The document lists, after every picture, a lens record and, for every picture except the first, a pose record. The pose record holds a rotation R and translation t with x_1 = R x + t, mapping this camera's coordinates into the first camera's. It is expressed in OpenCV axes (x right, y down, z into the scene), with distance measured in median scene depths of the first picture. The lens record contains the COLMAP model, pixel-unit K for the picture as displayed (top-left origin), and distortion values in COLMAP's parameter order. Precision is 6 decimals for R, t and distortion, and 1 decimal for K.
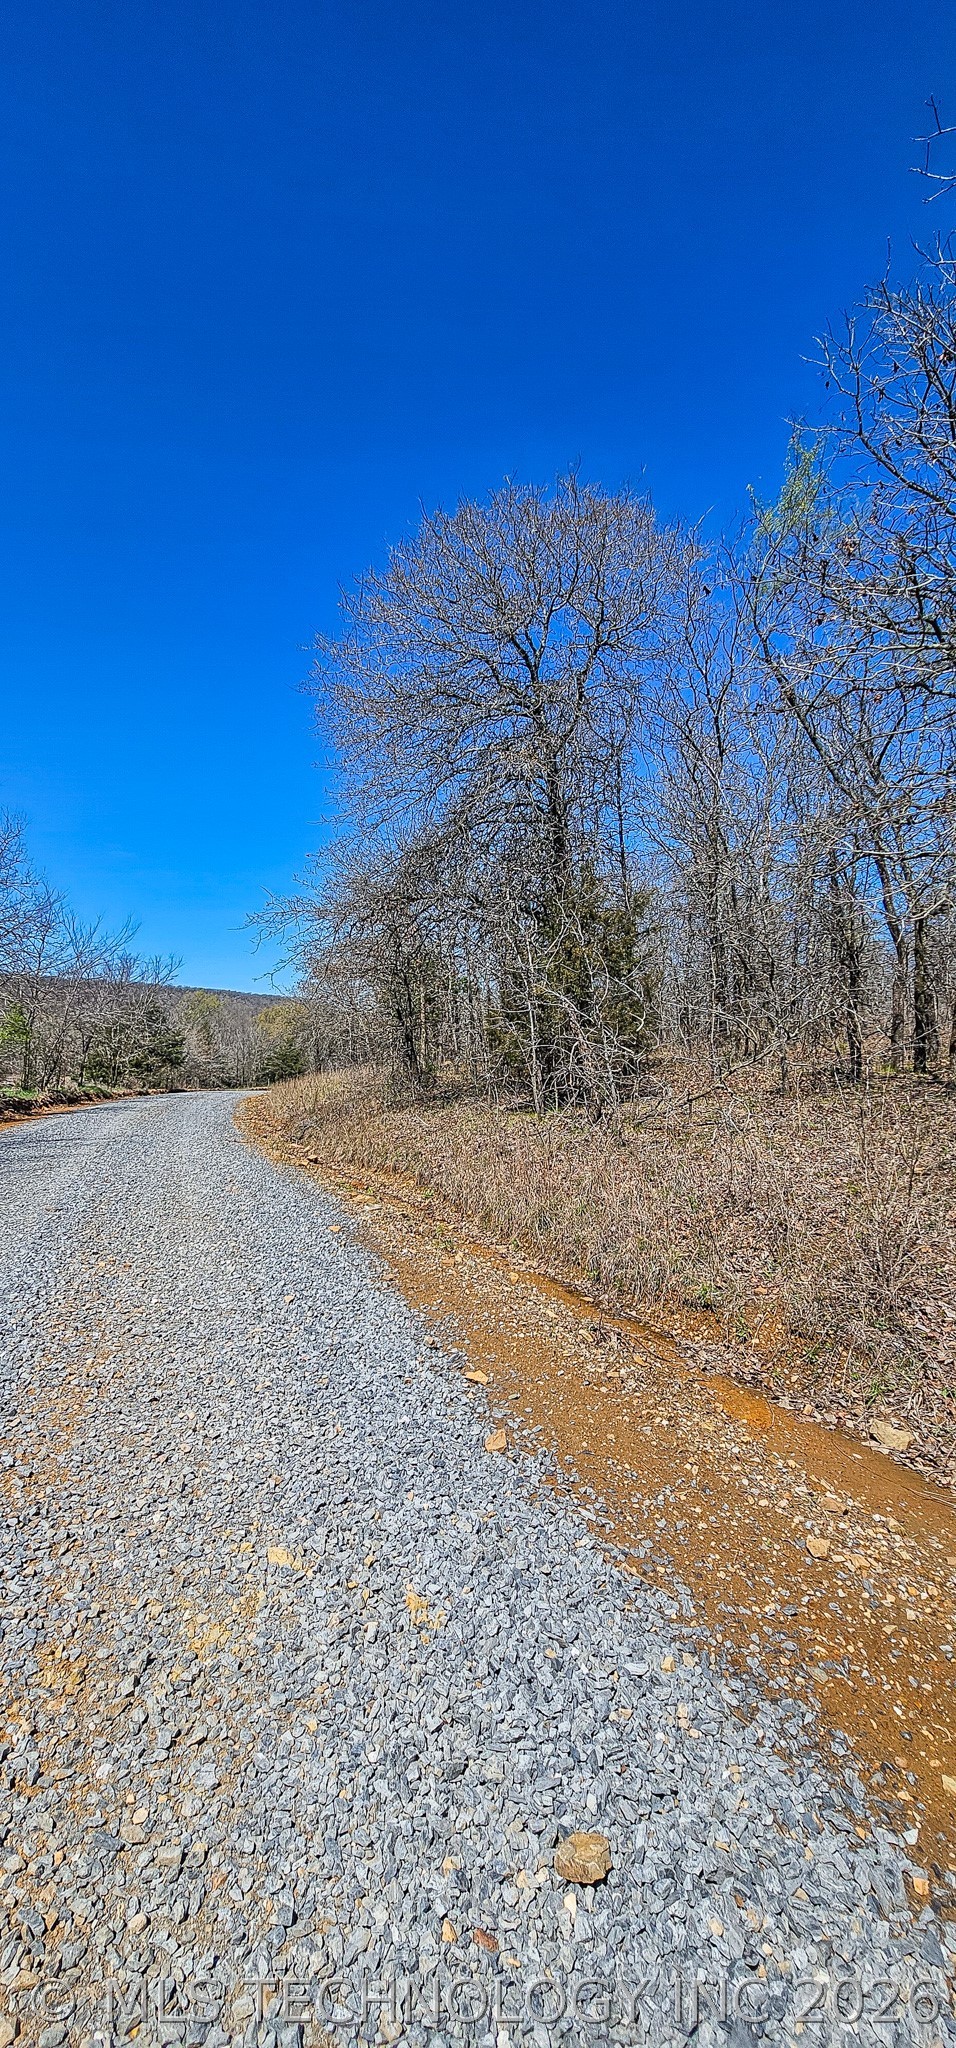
lens RADIAL K [[853.9, 0, 479.2], [0, 853.9, 1025.0], [0, 0, 1]] dist [-0.006986, 0.003823]
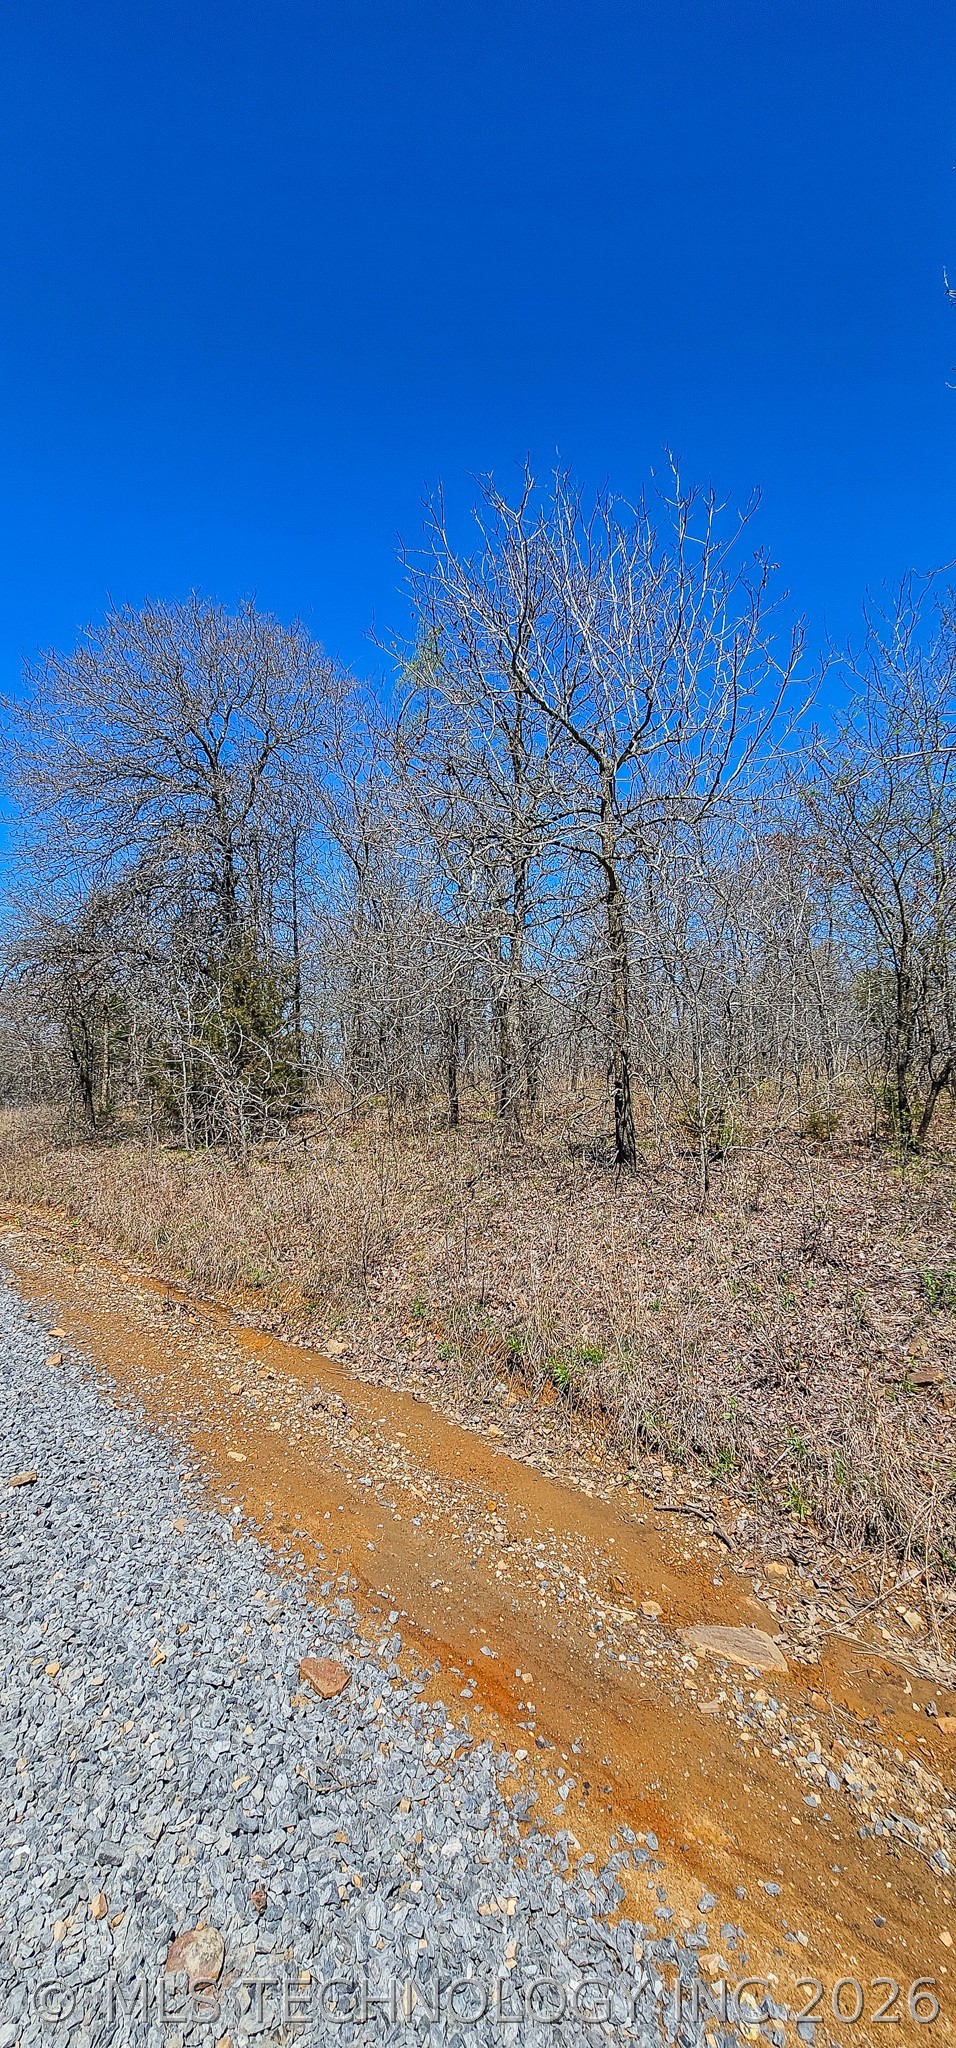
lens RADIAL K [[853.9, 0, 476.2], [0, 853.9, 1027.4], [0, 0, 1]] dist [-0.006986, 0.003823]
pose [[0.948838, 0.040119, 0.313203, 0.069499], [-0.026085, 0.998464, -0.048872, -0.015397], [-0.314683, 0.038202, 0.948428, -0.208718]]
